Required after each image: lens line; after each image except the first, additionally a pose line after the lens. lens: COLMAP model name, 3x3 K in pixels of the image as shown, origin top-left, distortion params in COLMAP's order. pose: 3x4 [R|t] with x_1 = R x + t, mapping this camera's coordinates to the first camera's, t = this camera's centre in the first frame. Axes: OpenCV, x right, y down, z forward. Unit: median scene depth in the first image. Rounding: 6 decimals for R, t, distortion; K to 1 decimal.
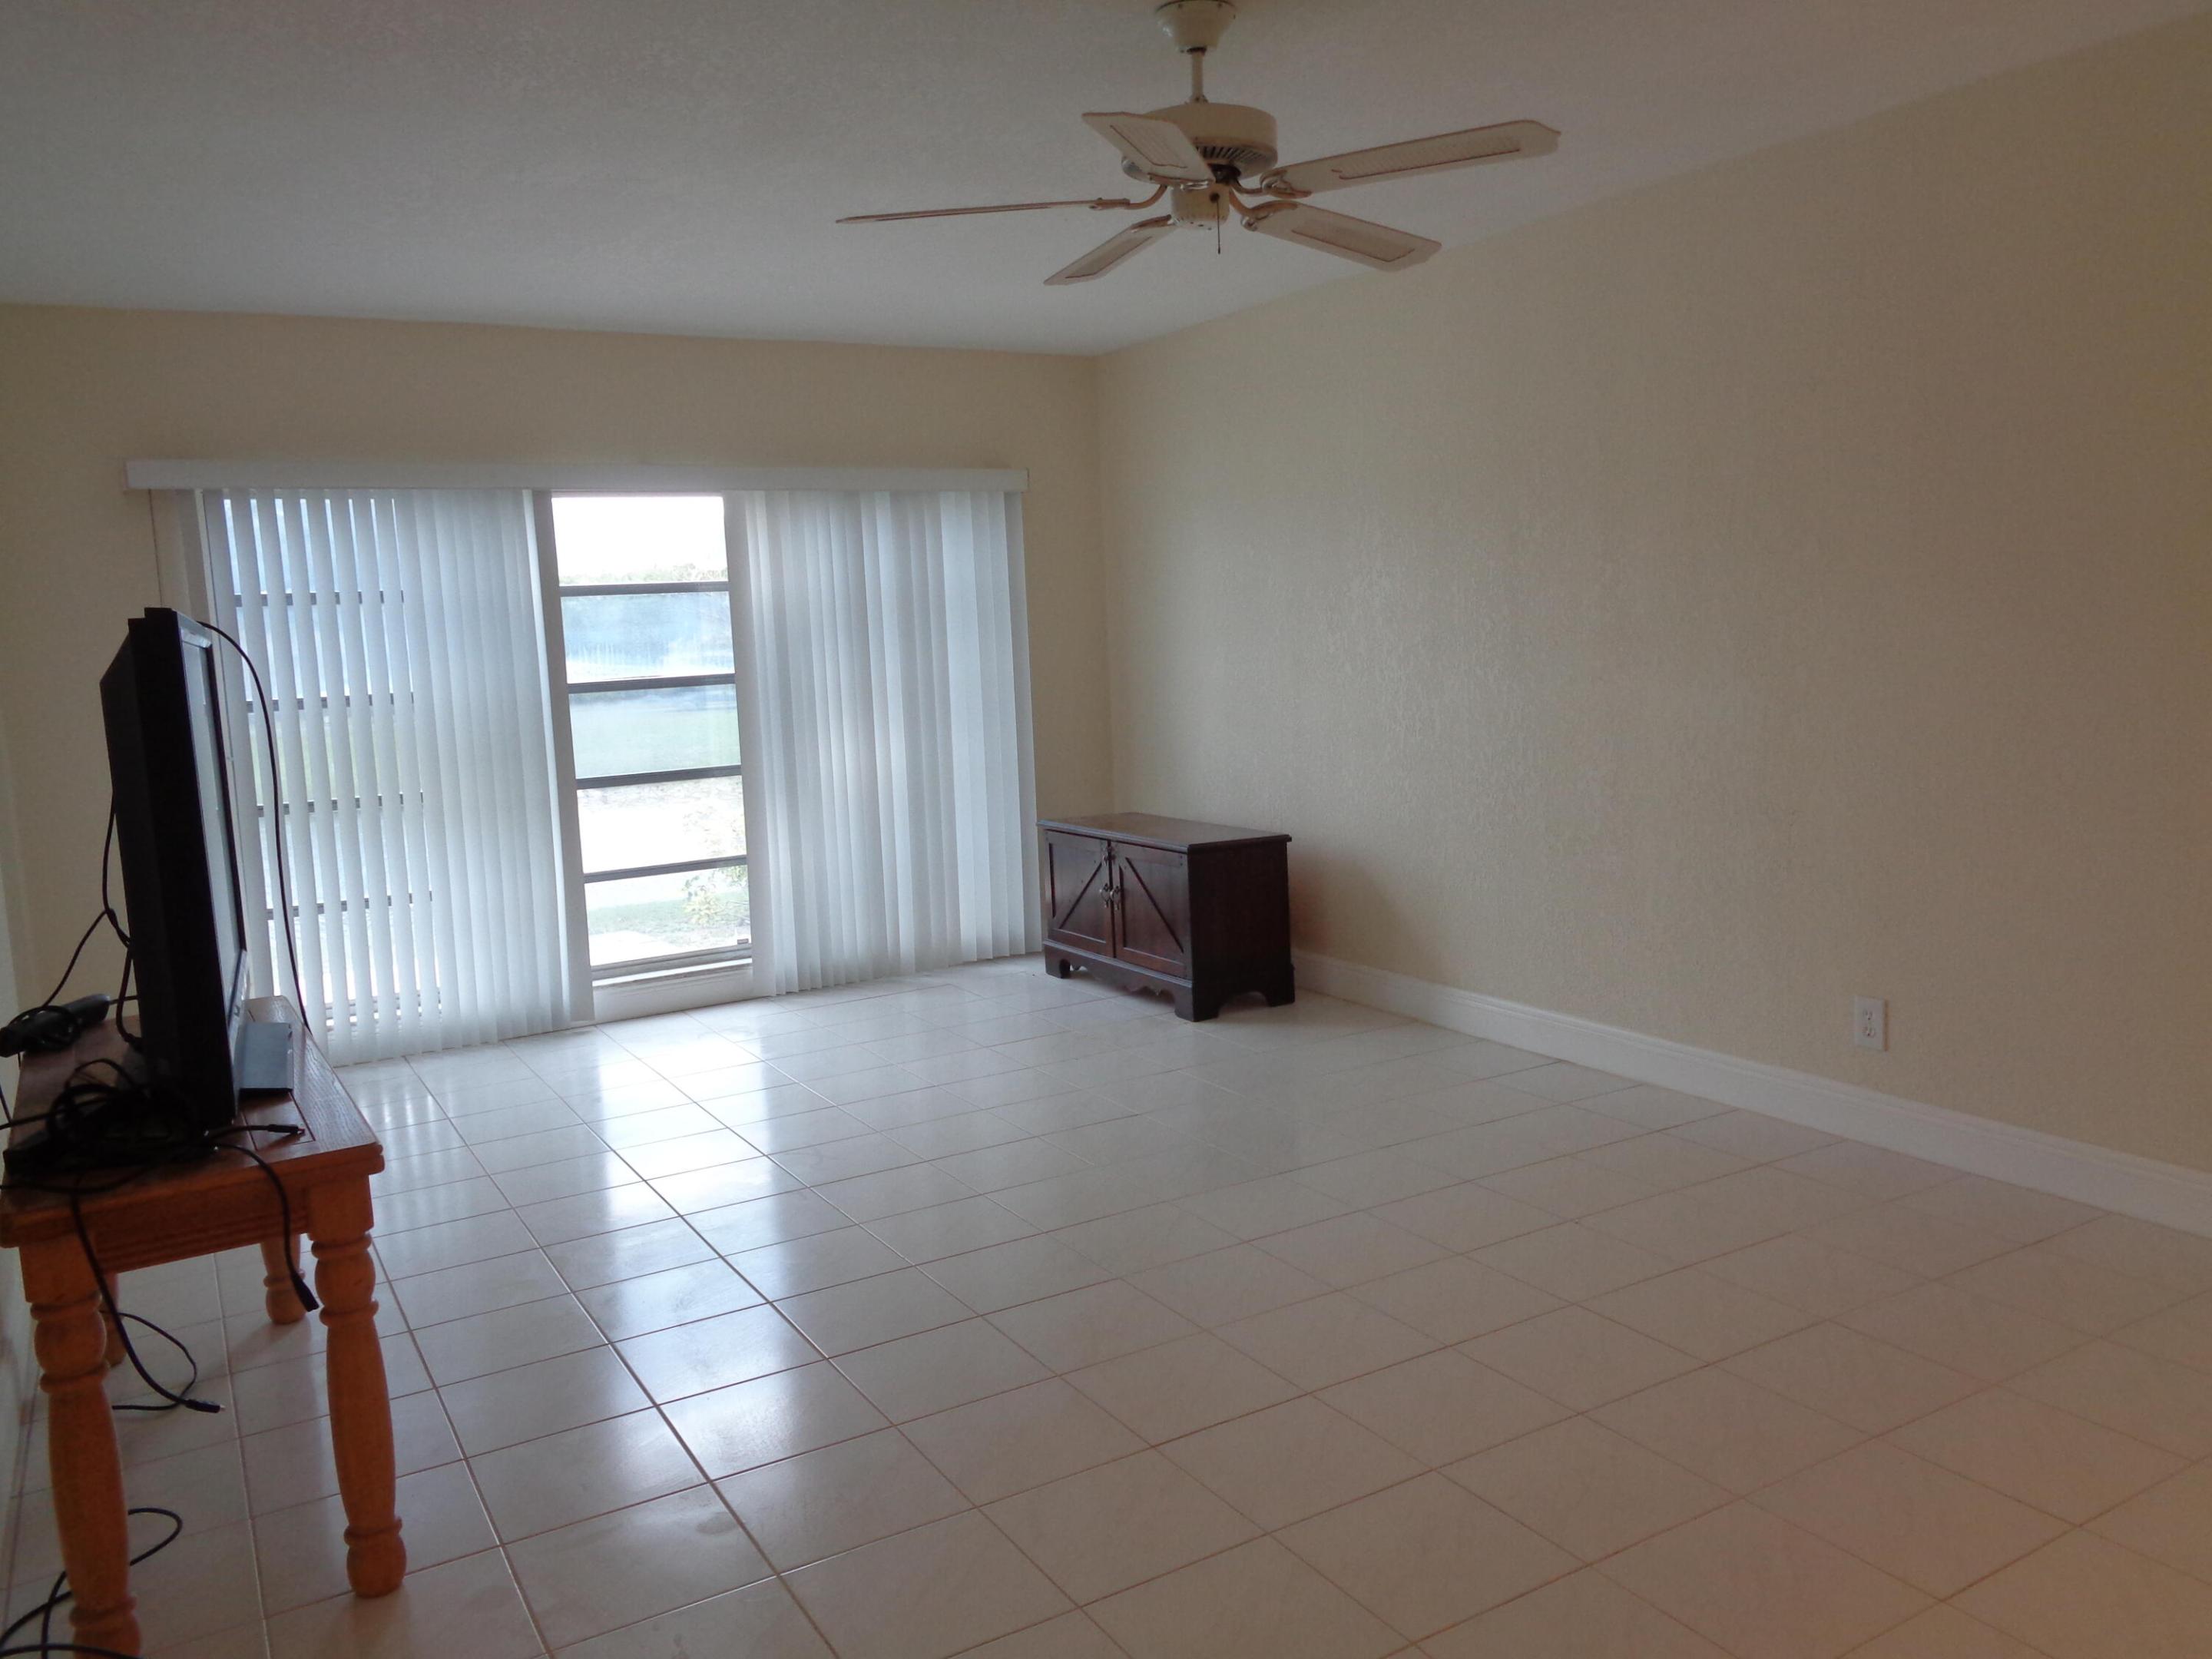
lens RADIAL K [[1658.6, 0, 1100.6], [0, 1658.6, 819.8], [0, 0, 1]] dist [0.008726, -0.015150]
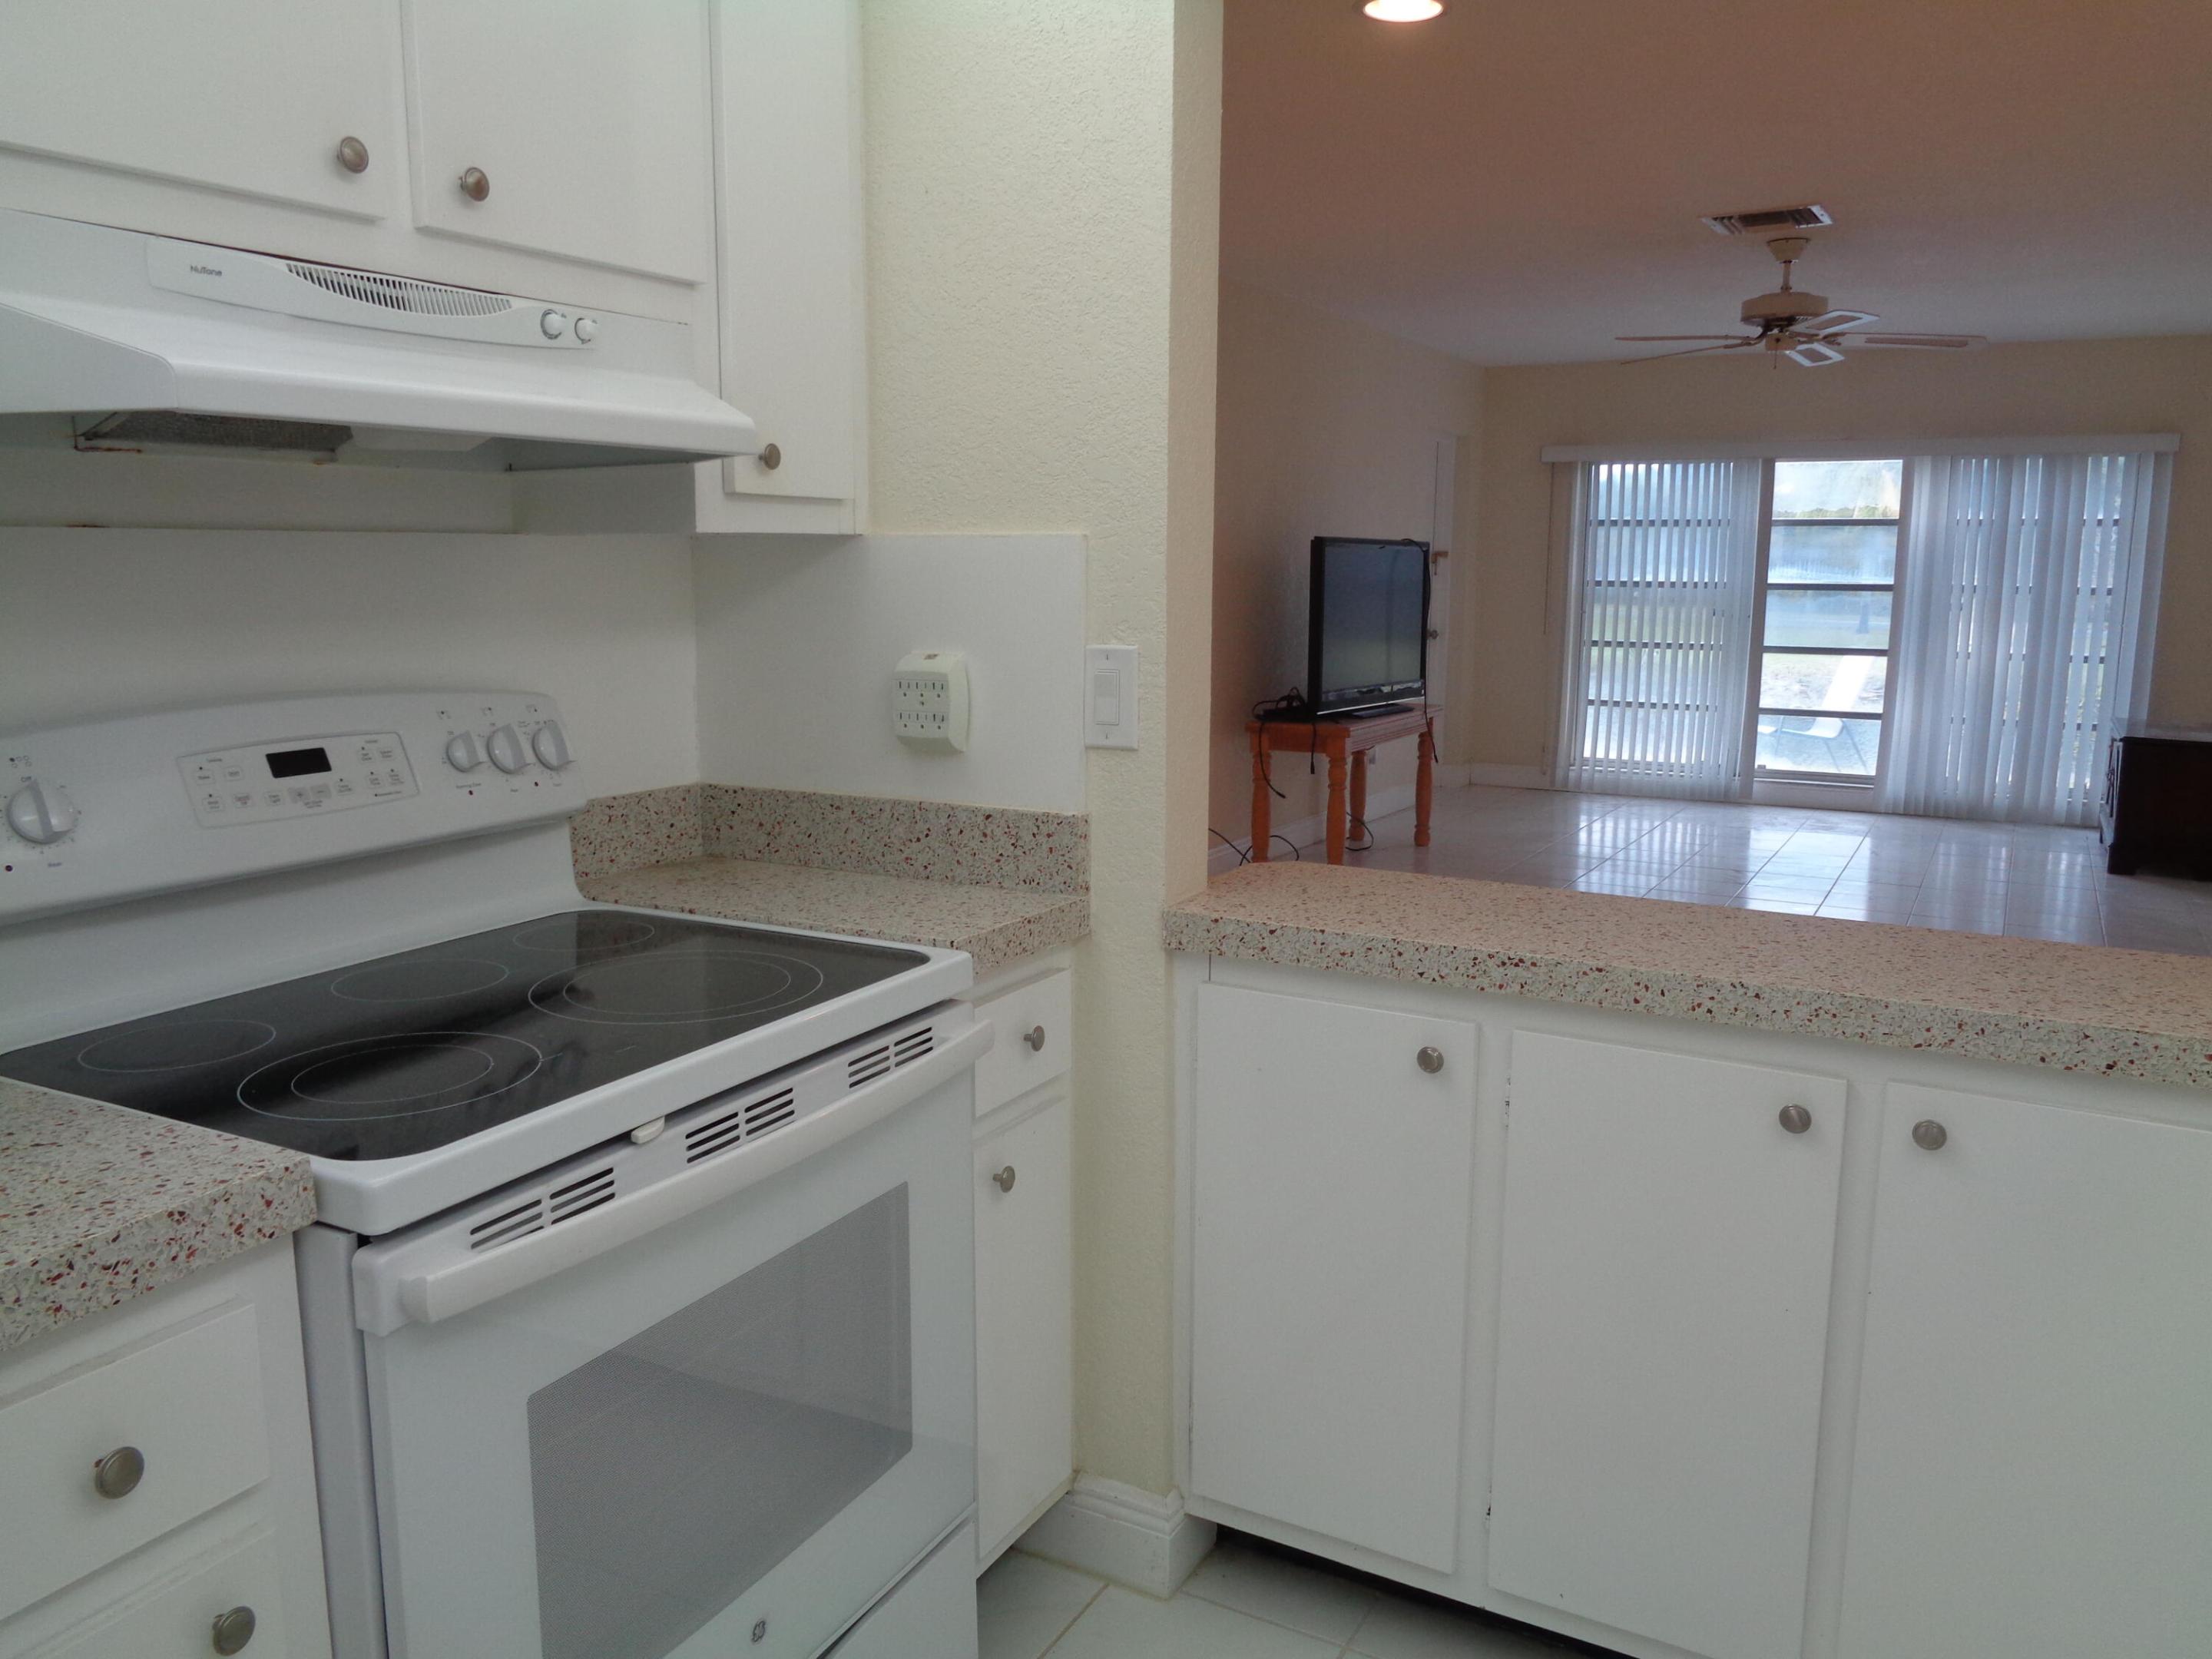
lens RADIAL K [[1658.6, 0, 1106.4], [0, 1658.6, 830.1], [0, 0, 1]] dist [0.008726, -0.015150]
pose [[0.515976, 0.184766, -0.836439, 0.667230], [-0.132030, 0.981946, 0.135462, 0.015272], [0.846367, 0.040540, 0.531055, -0.326062]]
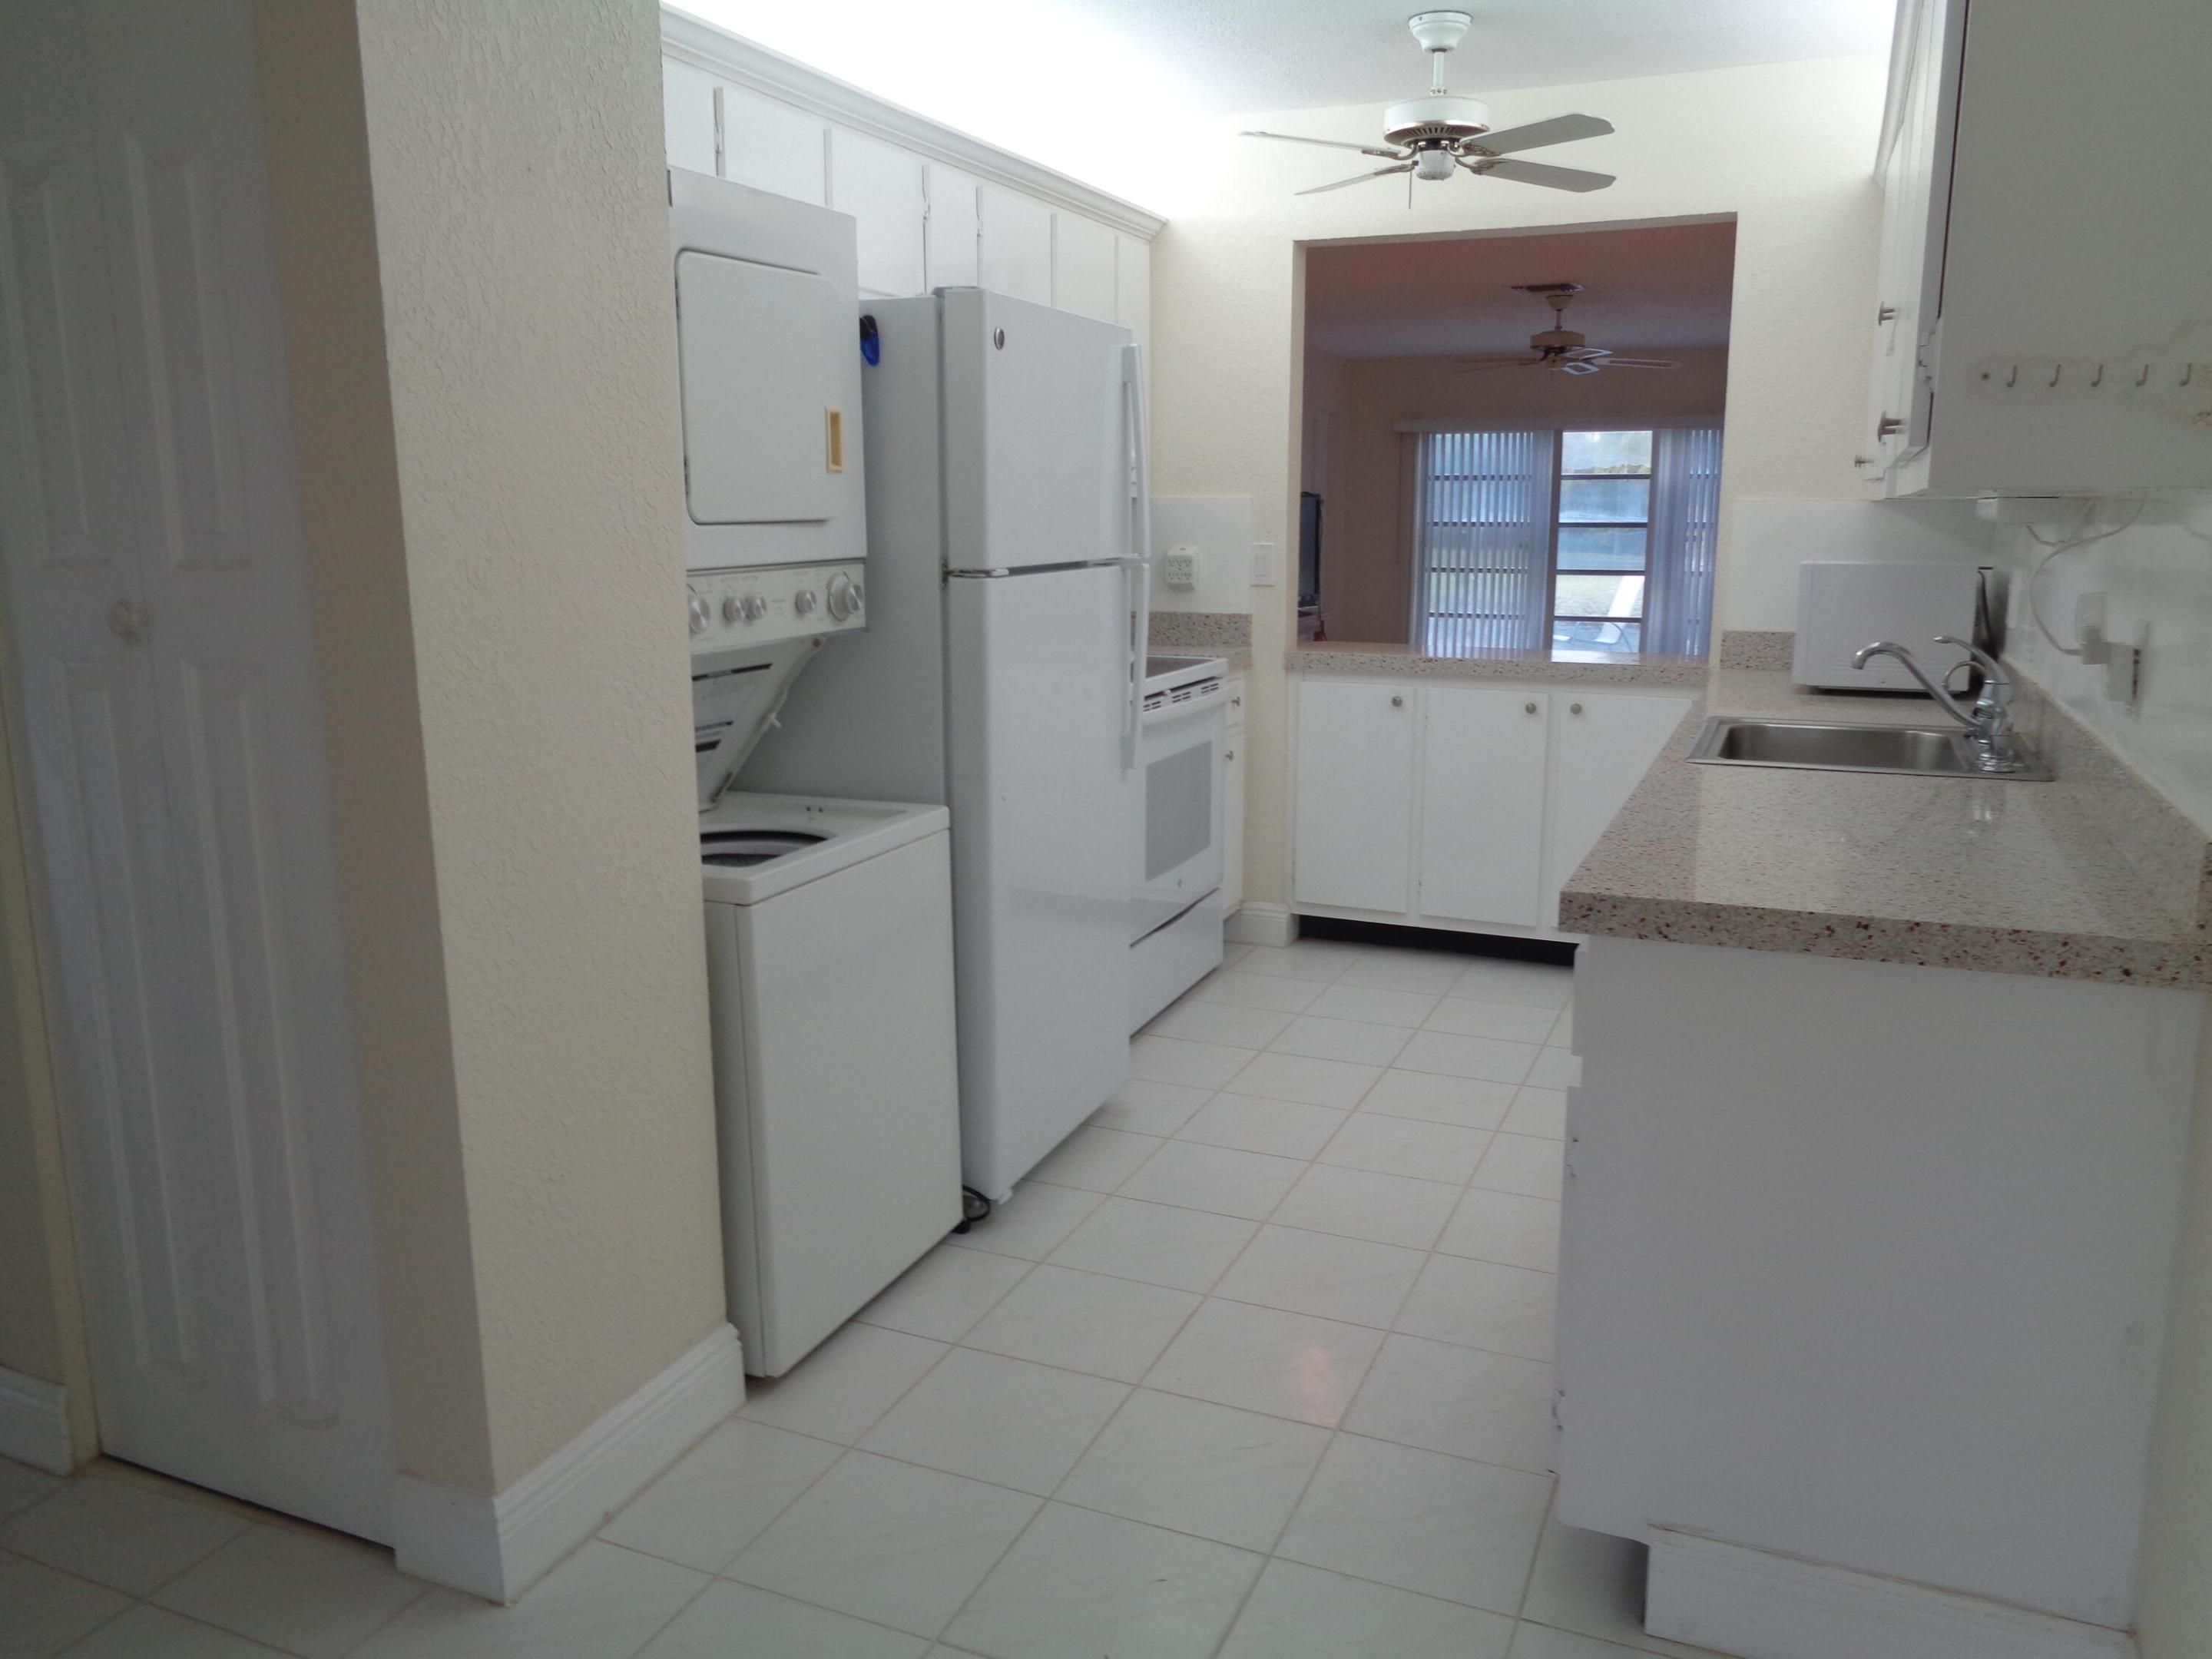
lens RADIAL K [[1658.6, 0, 1100.2], [0, 1658.6, 819.1], [0, 0, 1]] dist [0.008726, -0.015150]
pose [[0.595750, 0.192723, -0.779705, 0.989590], [-0.124522, 0.981209, 0.147387, 0.046333], [0.793458, 0.009285, 0.608554, -0.700138]]
